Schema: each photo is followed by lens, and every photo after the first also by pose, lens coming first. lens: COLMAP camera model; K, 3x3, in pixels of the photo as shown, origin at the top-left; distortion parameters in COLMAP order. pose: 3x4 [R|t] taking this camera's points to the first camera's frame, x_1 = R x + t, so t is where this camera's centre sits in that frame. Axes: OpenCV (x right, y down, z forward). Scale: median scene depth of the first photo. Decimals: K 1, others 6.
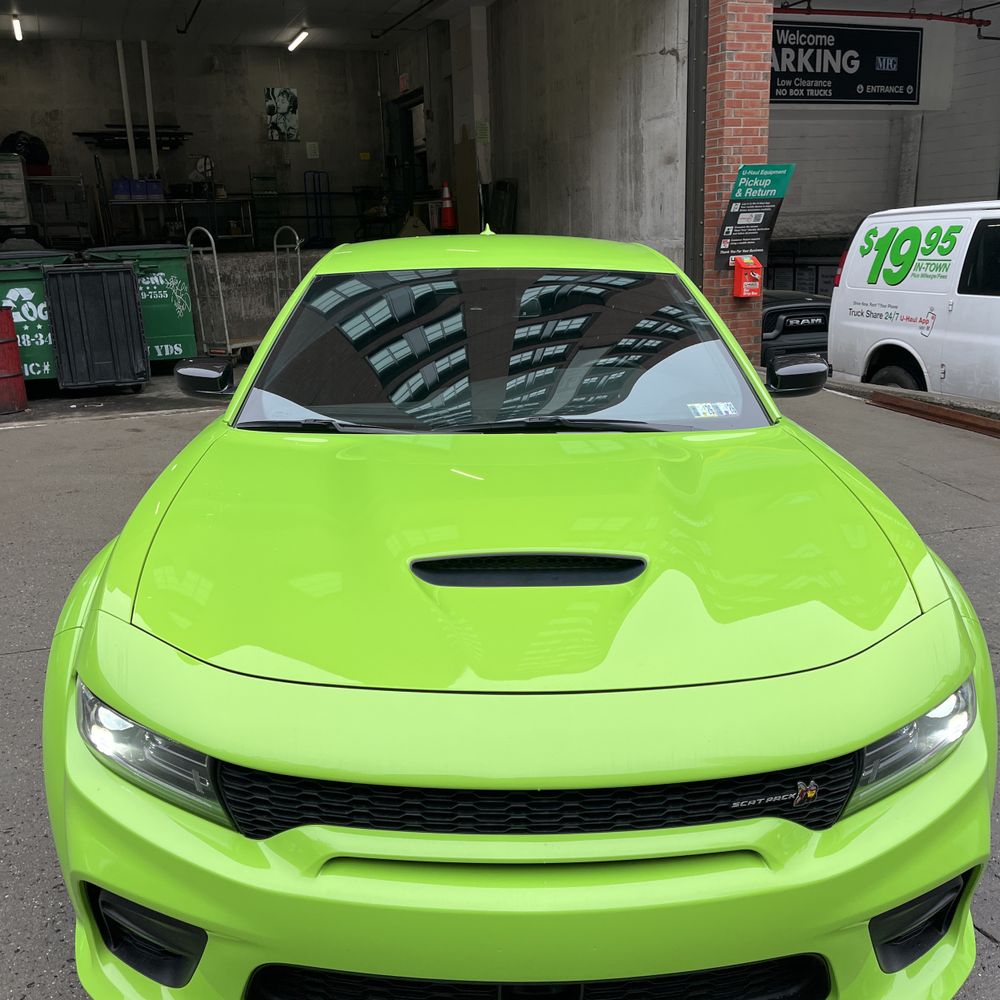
lens RADIAL K [[970.0, 0, 519.1], [0, 970.0, 521.8], [0, 0, 1]] dist [0.010538, 0.003190]
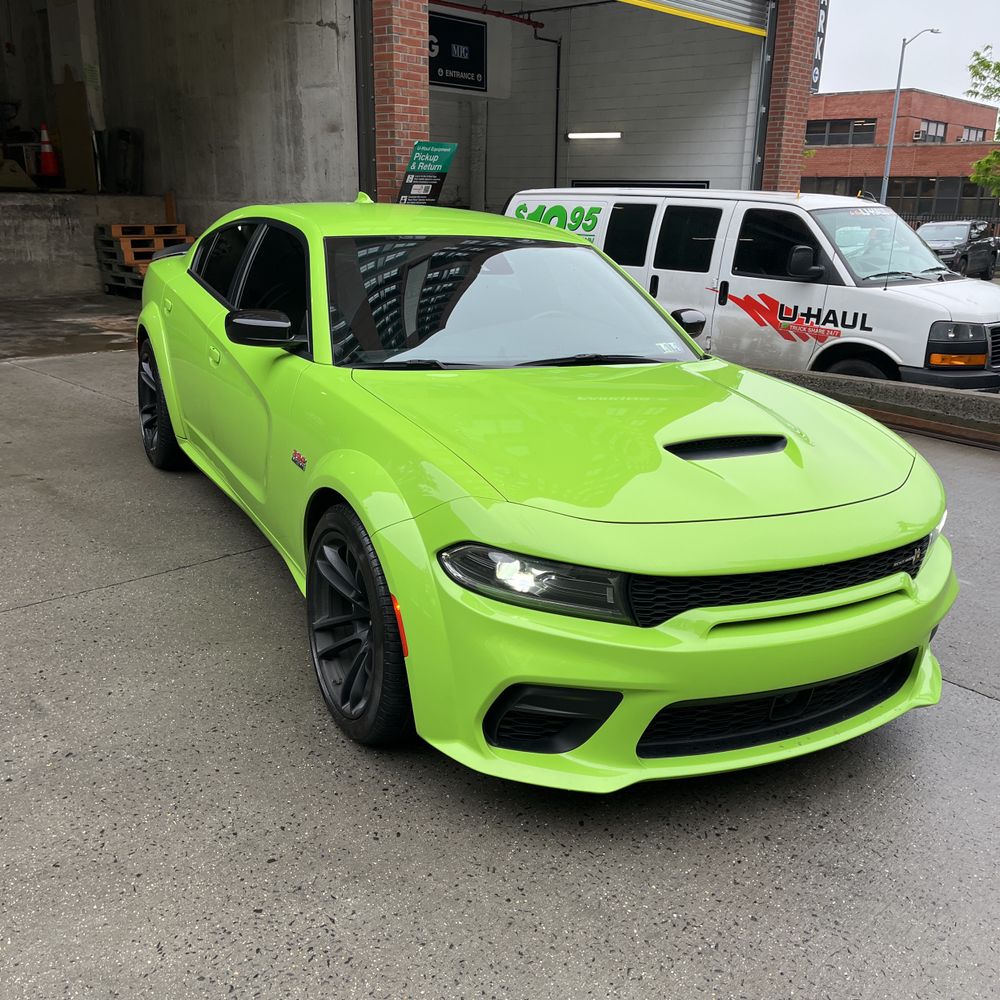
lens RADIAL K [[970.0, 0, 519.1], [0, 970.0, 521.8], [0, 0, 1]] dist [0.010538, 0.003190]
pose [[0.896917, -0.088214, 0.433310, -0.166398], [0.072737, 0.995984, 0.052206, 0.015913], [-0.436175, -0.015307, 0.899732, -0.052735]]
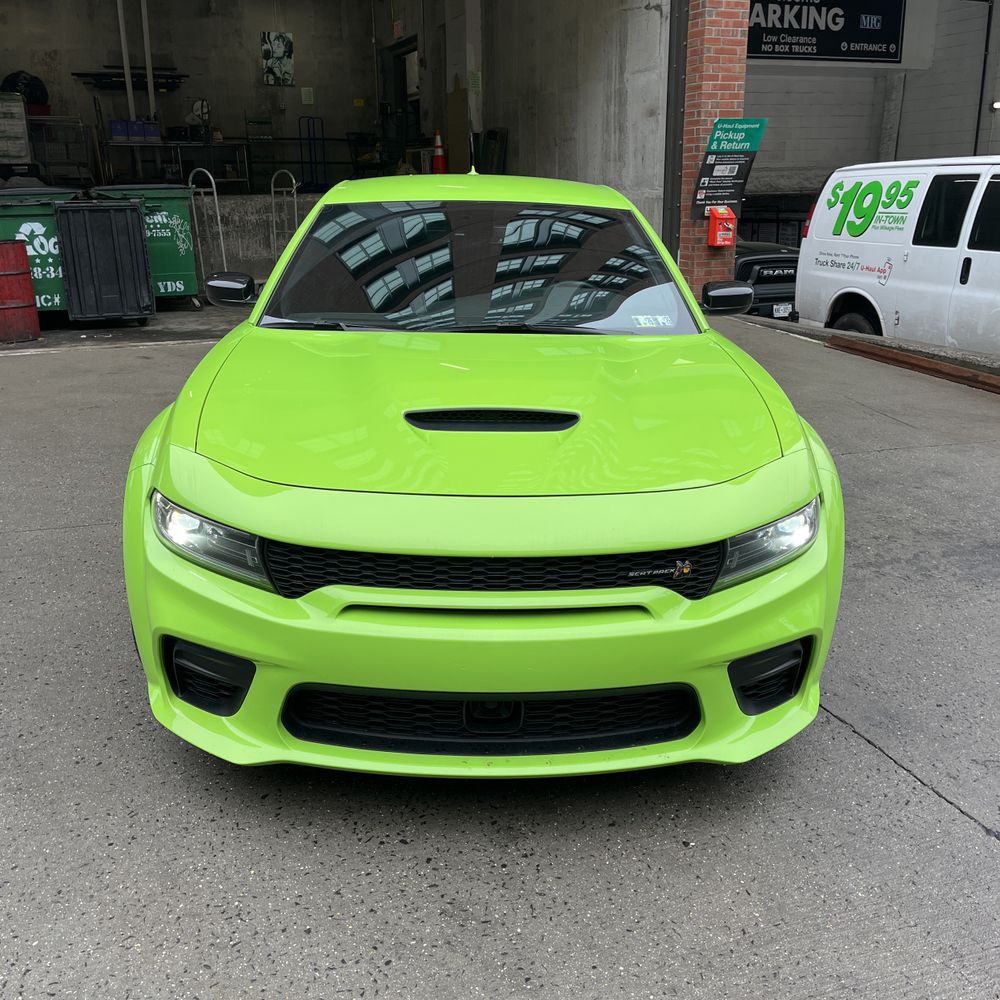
lens RADIAL K [[975.0, 0, 512.1], [0, 975.0, 523.6], [0, 0, 1]] dist [0.026115, -0.027455]
pose [[0.999801, 0.019113, 0.005778, 0.006892], [-0.019345, 0.998881, 0.043163, 0.028369], [-0.004946, -0.043266, 0.999051, -0.074997]]
